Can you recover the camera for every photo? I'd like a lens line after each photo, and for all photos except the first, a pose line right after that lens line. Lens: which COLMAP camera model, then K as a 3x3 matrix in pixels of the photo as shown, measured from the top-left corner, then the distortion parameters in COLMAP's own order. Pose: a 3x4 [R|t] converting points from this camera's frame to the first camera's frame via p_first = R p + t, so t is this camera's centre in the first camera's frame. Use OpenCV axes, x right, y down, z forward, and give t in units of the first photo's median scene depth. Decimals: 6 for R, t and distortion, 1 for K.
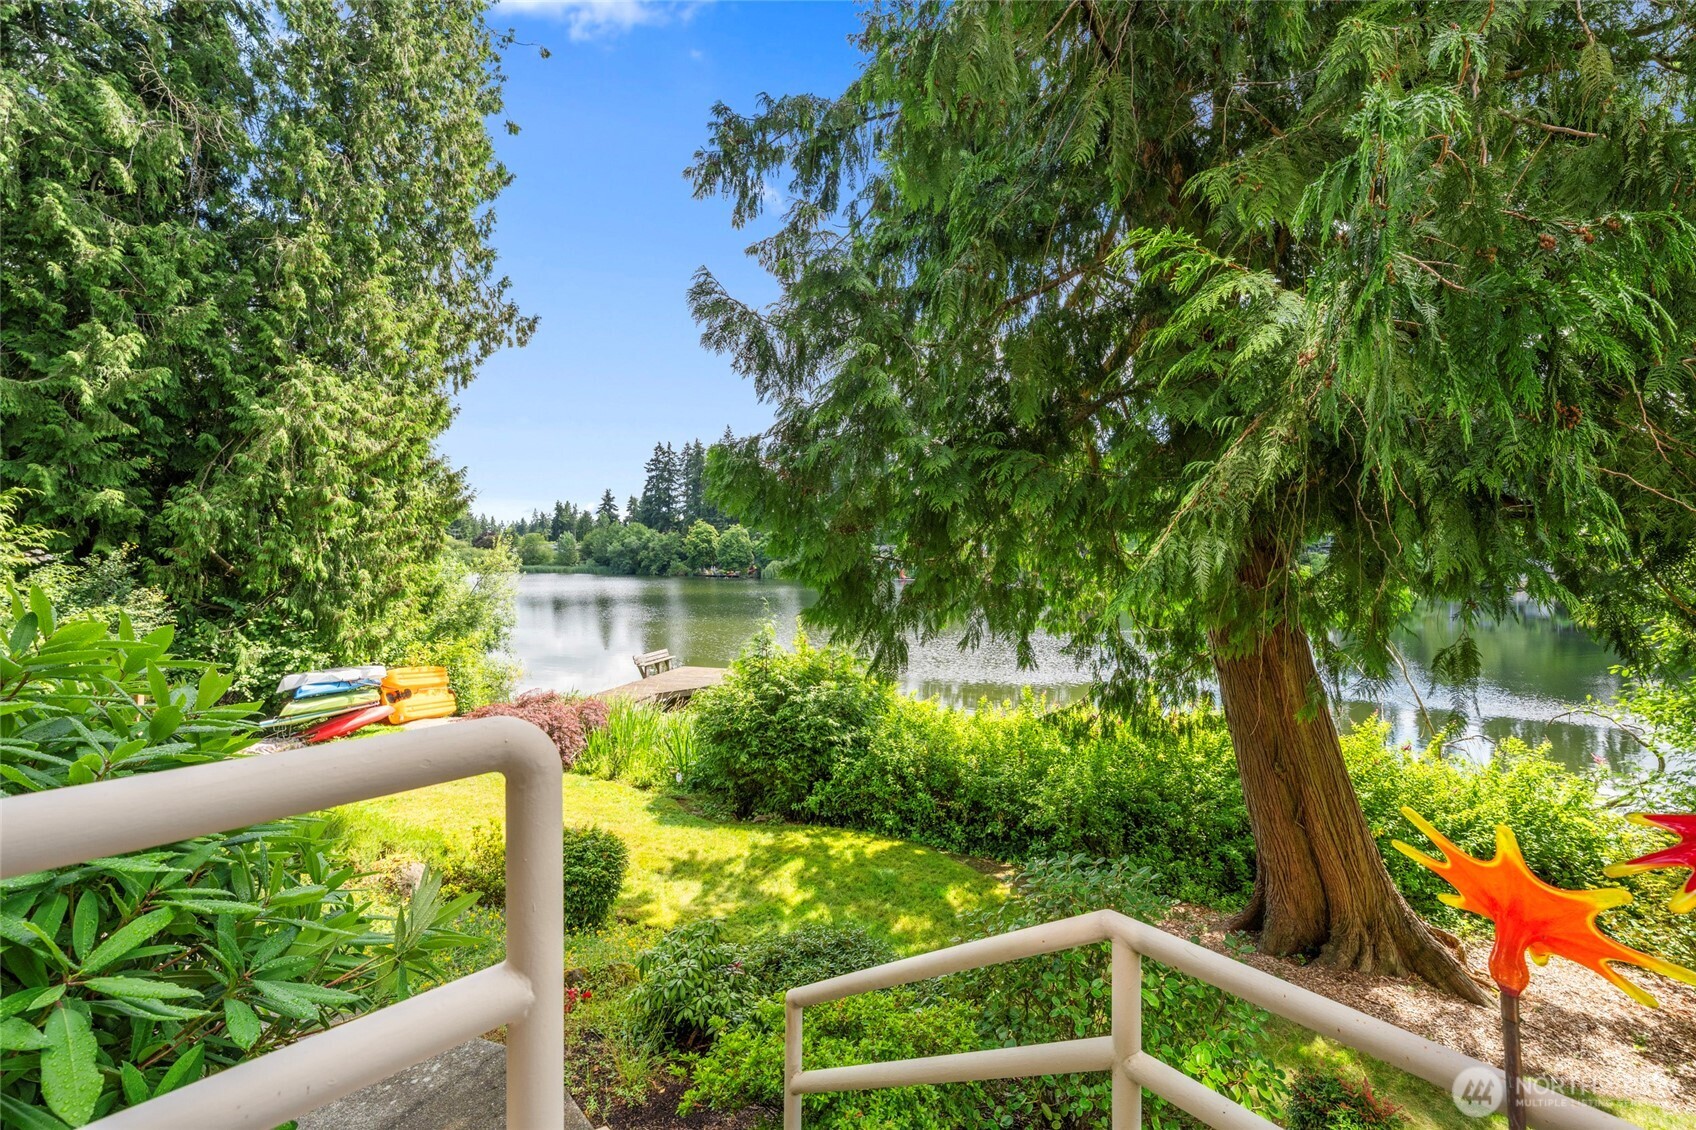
lens RADIAL K [[673.1, 0, 868.3], [0, 673.1, 556.4], [0, 0, 1]] dist [-0.000954, 0.000272]
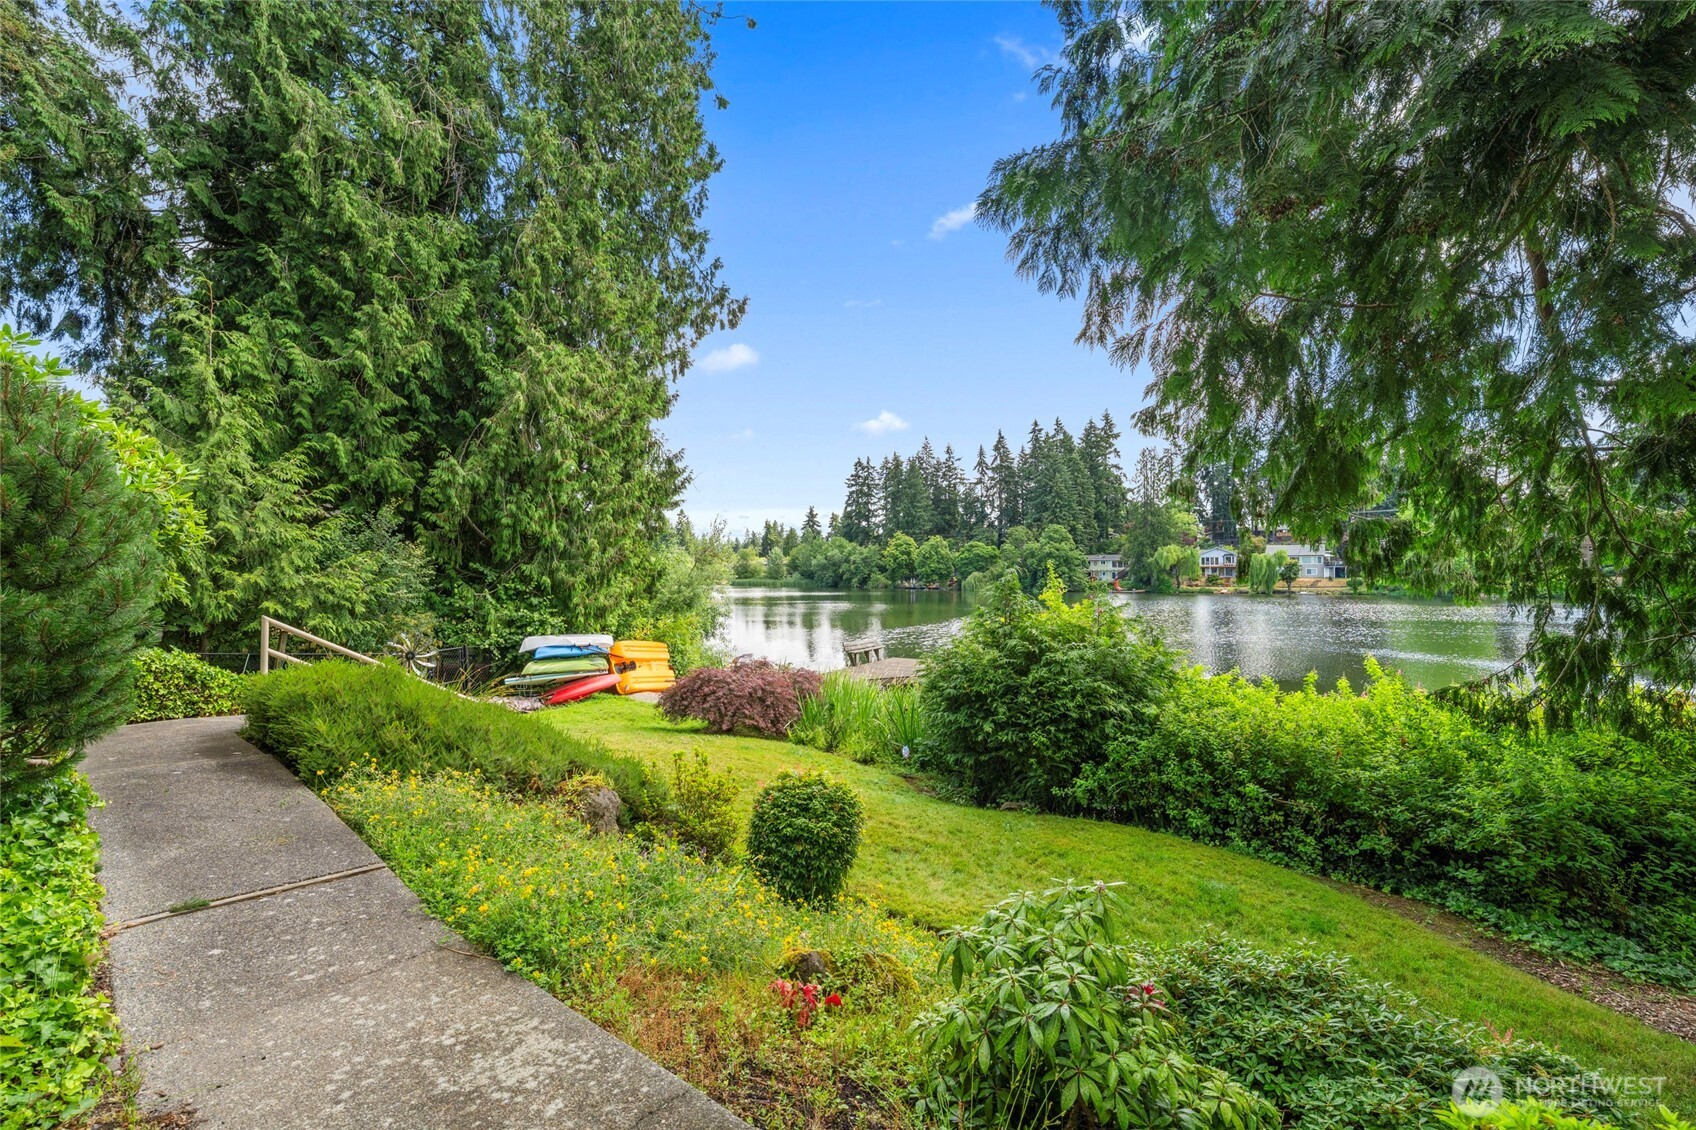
lens RADIAL K [[672.1, 0, 870.0], [0, 672.1, 596.8], [0, 0, 1]] dist [0.000701, -0.000102]
pose [[0.961005, -0.001545, -0.276526, -0.074285], [0.006315, 0.999846, 0.016360, 0.097952], [0.276459, -0.017468, 0.960867, 0.151619]]
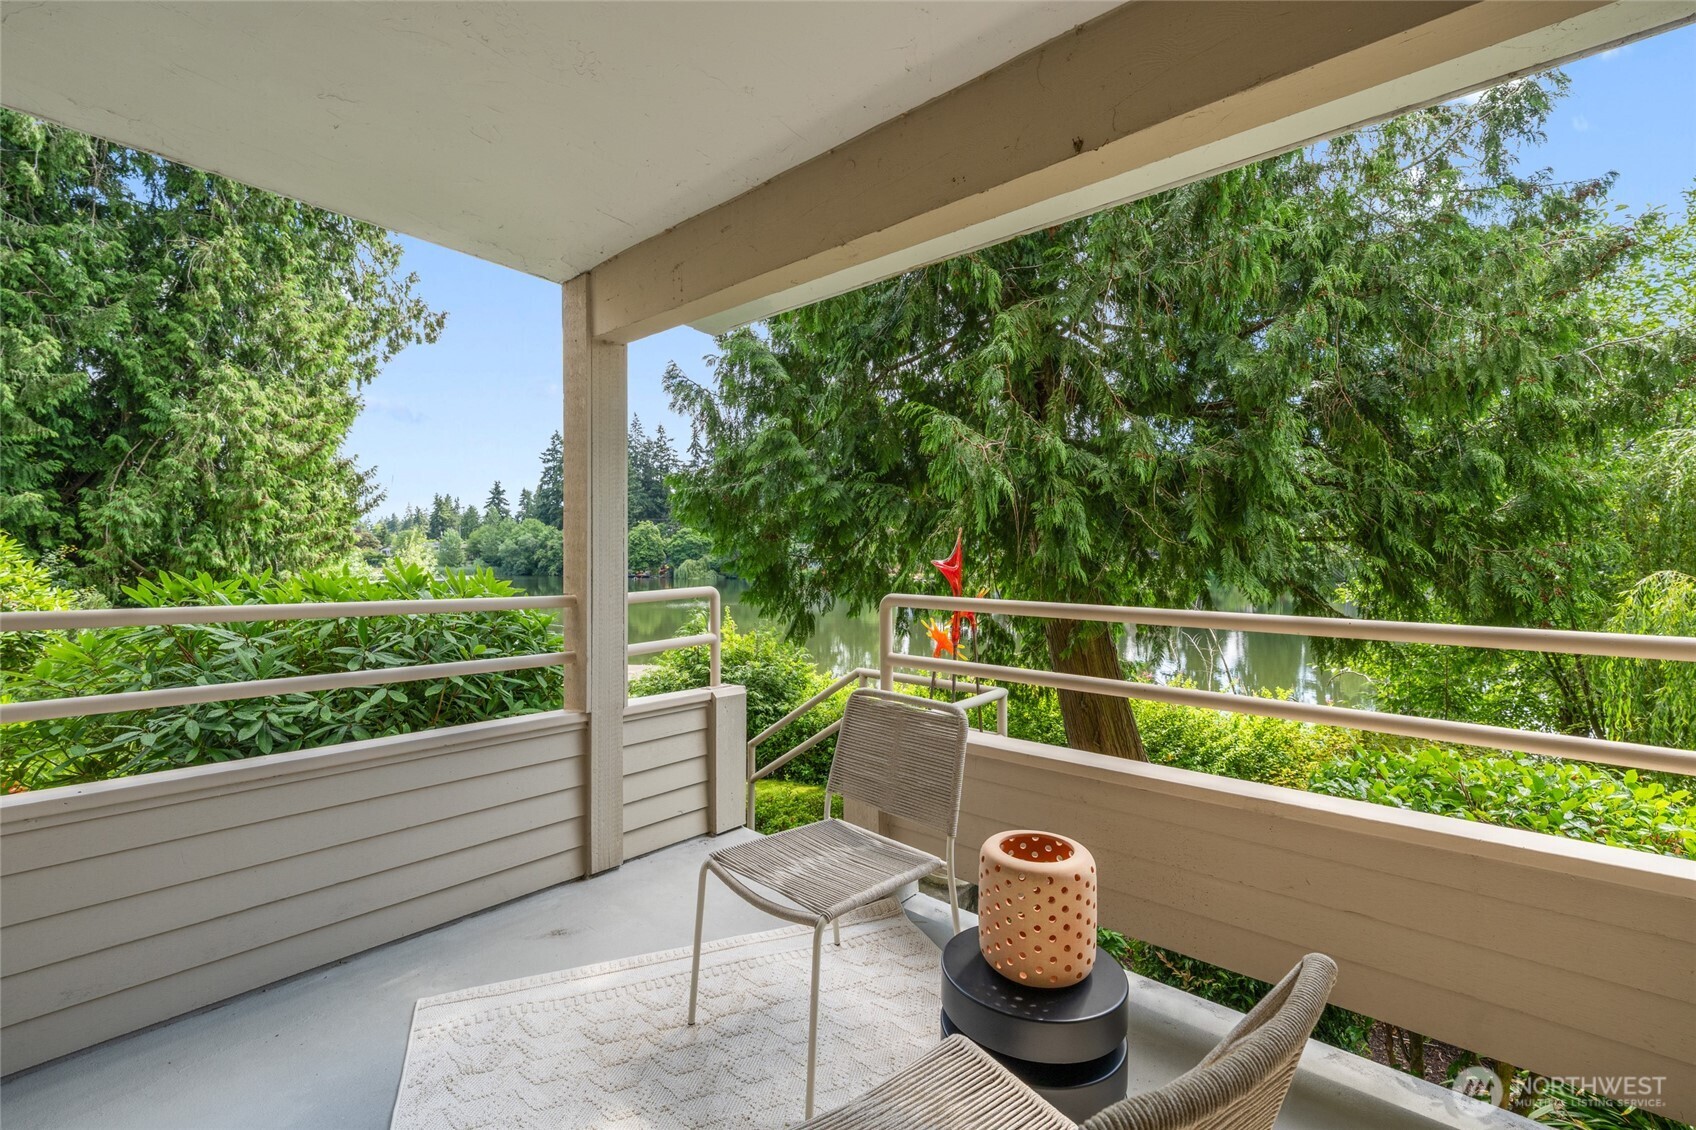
lens RADIAL K [[740.2, 0, 893.3], [0, 740.2, 560.2], [0, 0, 1]] dist [-0.000750, -0.000323]
pose [[0.990309, -0.005884, 0.138759, 0.003336], [0.004734, 0.999952, 0.008621, -0.000995], [-0.138803, -0.007880, 0.990289, -0.246258]]
